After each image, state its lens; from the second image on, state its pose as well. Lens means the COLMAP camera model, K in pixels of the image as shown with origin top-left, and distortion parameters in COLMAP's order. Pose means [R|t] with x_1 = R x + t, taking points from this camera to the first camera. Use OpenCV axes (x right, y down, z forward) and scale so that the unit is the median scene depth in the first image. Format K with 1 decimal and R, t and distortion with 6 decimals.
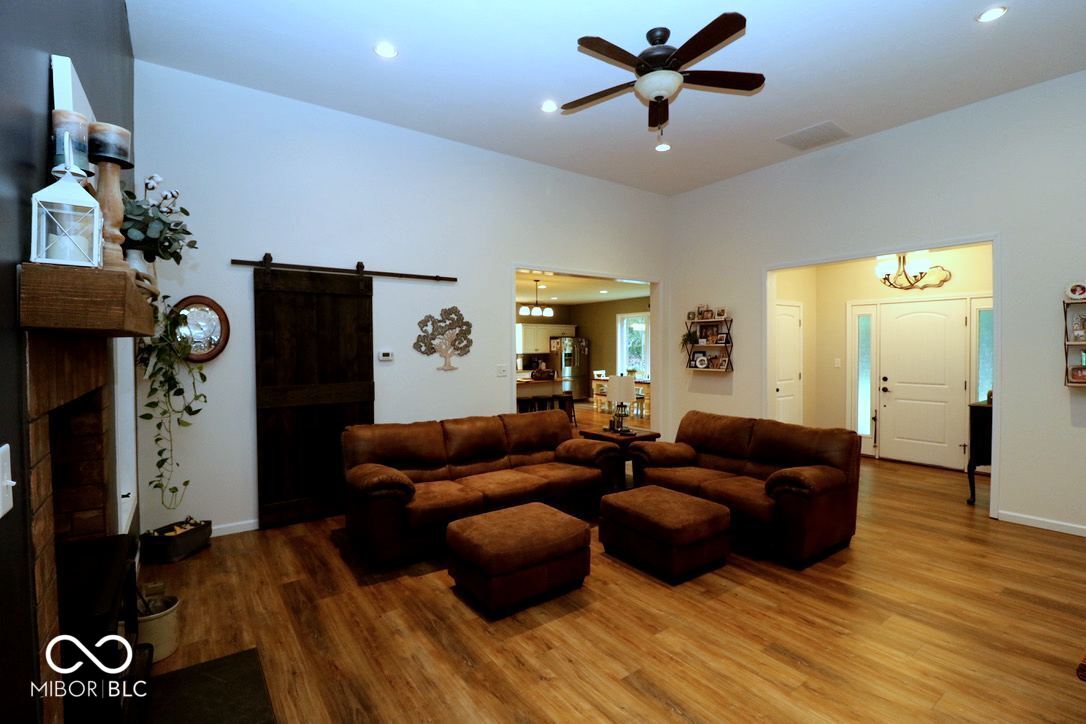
lens RADIAL K [[499.3, 0, 549.8], [0, 499.3, 354.3], [0, 0, 1]] dist [-0.004360, -0.010325]
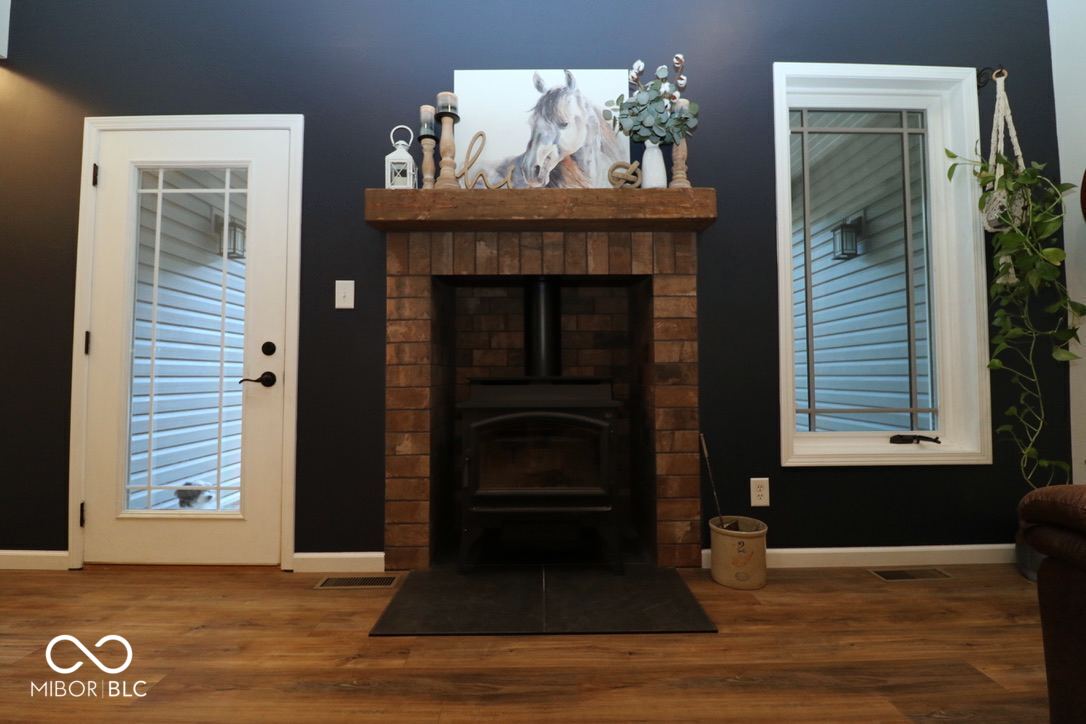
lens RADIAL K [[499.3, 0, 551.0], [0, 499.3, 355.4], [0, 0, 1]] dist [-0.004360, -0.010325]
pose [[-0.578803, -0.026689, -0.815030, 0.056434], [-0.006279, 0.999580, -0.028274, 0.114616], [0.815443, -0.011248, -0.578728, 0.603037]]
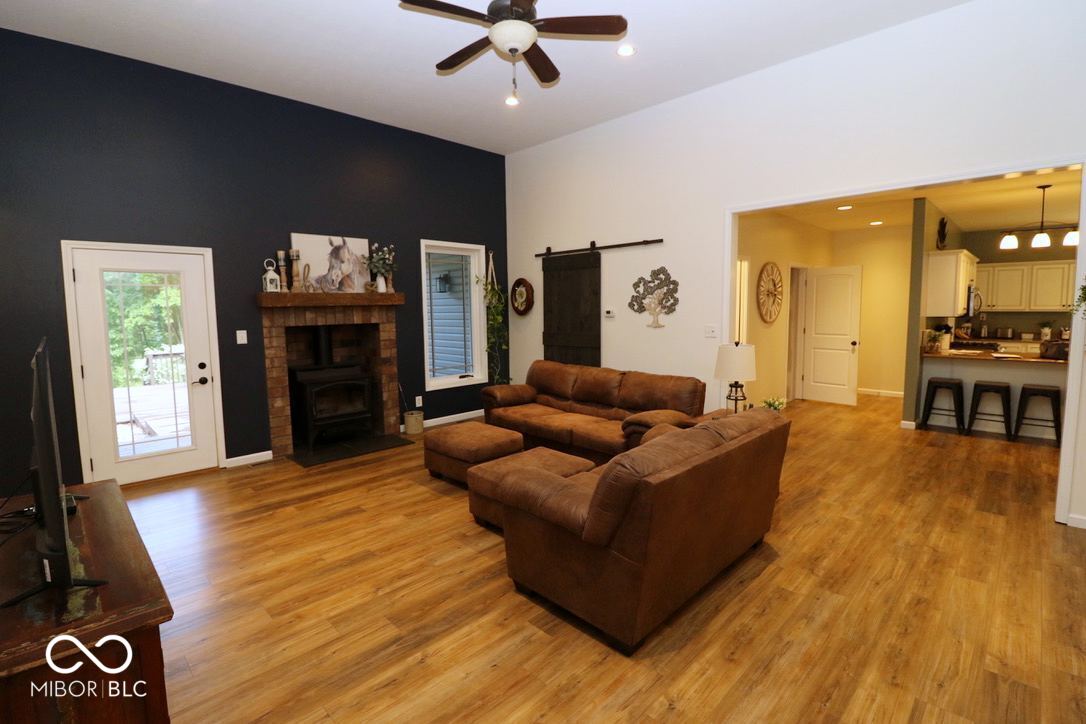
lens RADIAL K [[499.3, 0, 551.1], [0, 499.3, 354.2], [0, 0, 1]] dist [-0.004360, -0.010325]
pose [[0.158776, 0.094924, -0.982741, 0.844849], [-0.001064, 0.995383, 0.095973, -0.013703], [0.987314, -0.014192, 0.158144, 0.624513]]
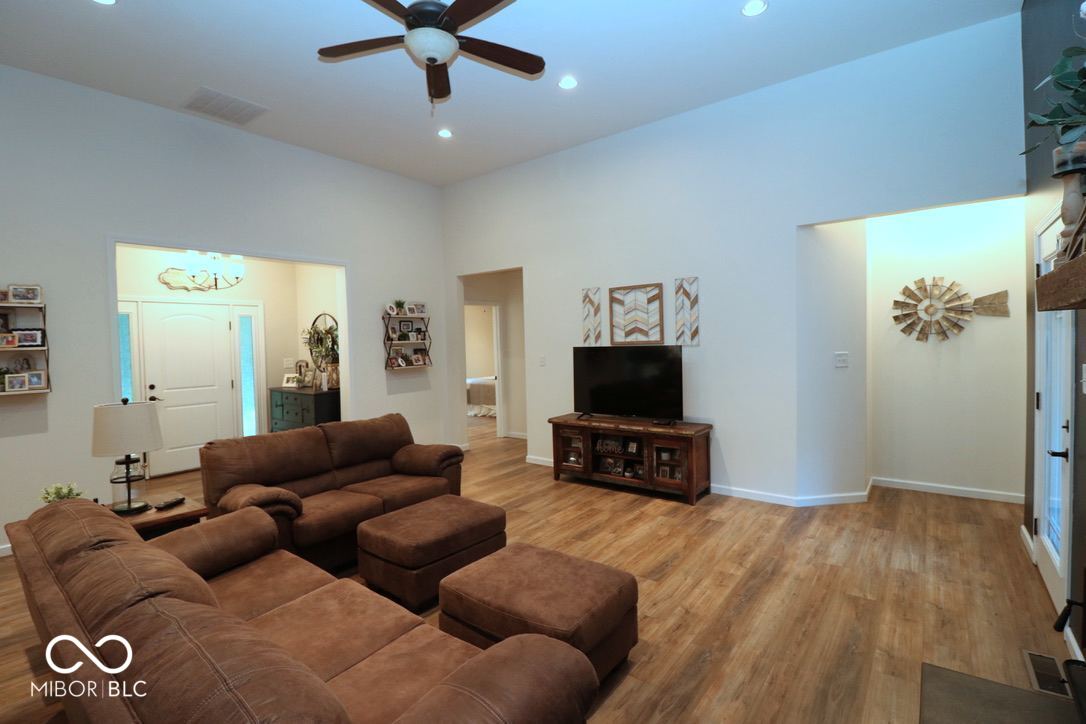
lens RADIAL K [[499.3, 0, 544.9], [0, 499.3, 353.7], [0, 0, 1]] dist [-0.004360, -0.010325]
pose [[-0.270375, -0.013489, 0.962660, -0.479391], [0.040391, 0.998863, 0.025340, -0.004334], [-0.961907, 0.045734, -0.269523, 0.733685]]
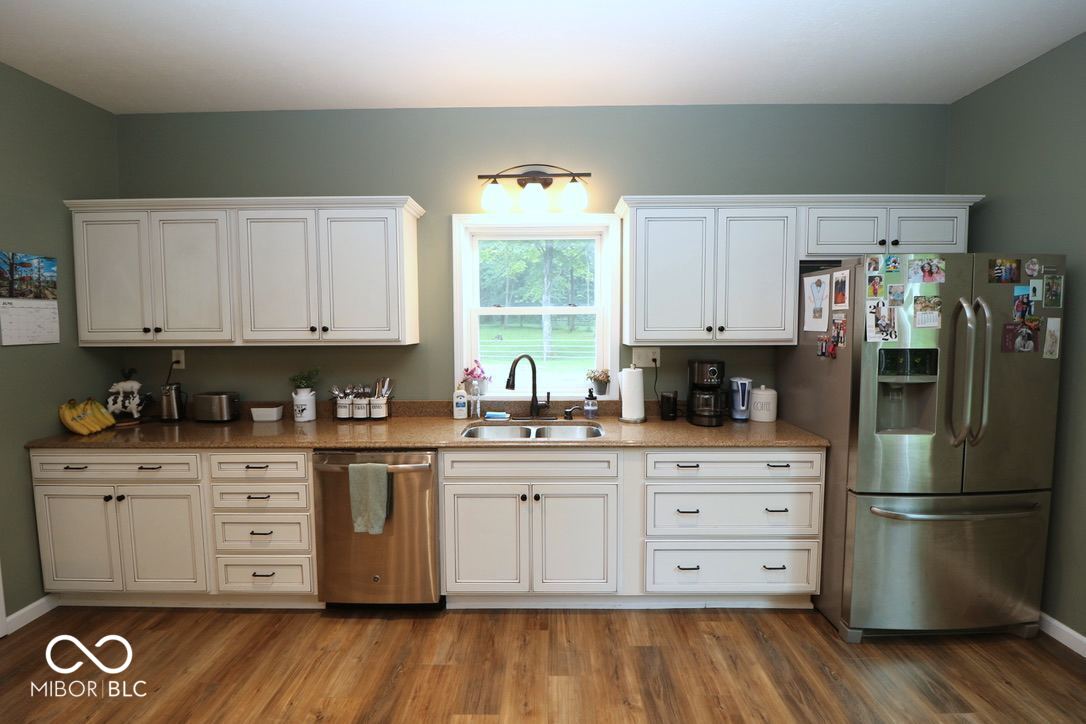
lens RADIAL K [[499.3, 0, 539.2], [0, 499.3, 359.3], [0, 0, 1]] dist [-0.004360, -0.010325]
pose [[0.800088, 0.045464, -0.598157, 0.100482], [-0.006780, 0.997746, 0.066768, -0.024713], [0.599844, -0.049365, 0.798592, 2.158025]]
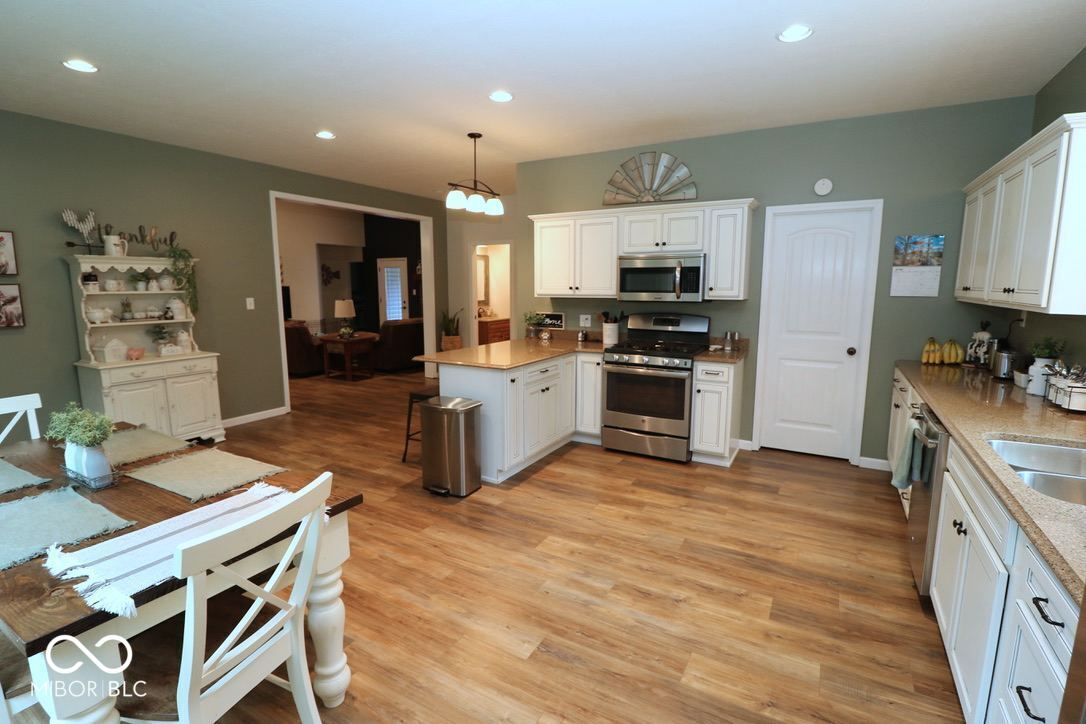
lens RADIAL K [[499.3, 0, 547.2], [0, 499.3, 356.0], [0, 0, 1]] dist [-0.004360, -0.010325]
pose [[-0.912962, 0.063508, -0.403072, 0.207101], [-0.001299, 0.987357, 0.158509, -0.032665], [0.408043, 0.145236, -0.901337, 2.708931]]
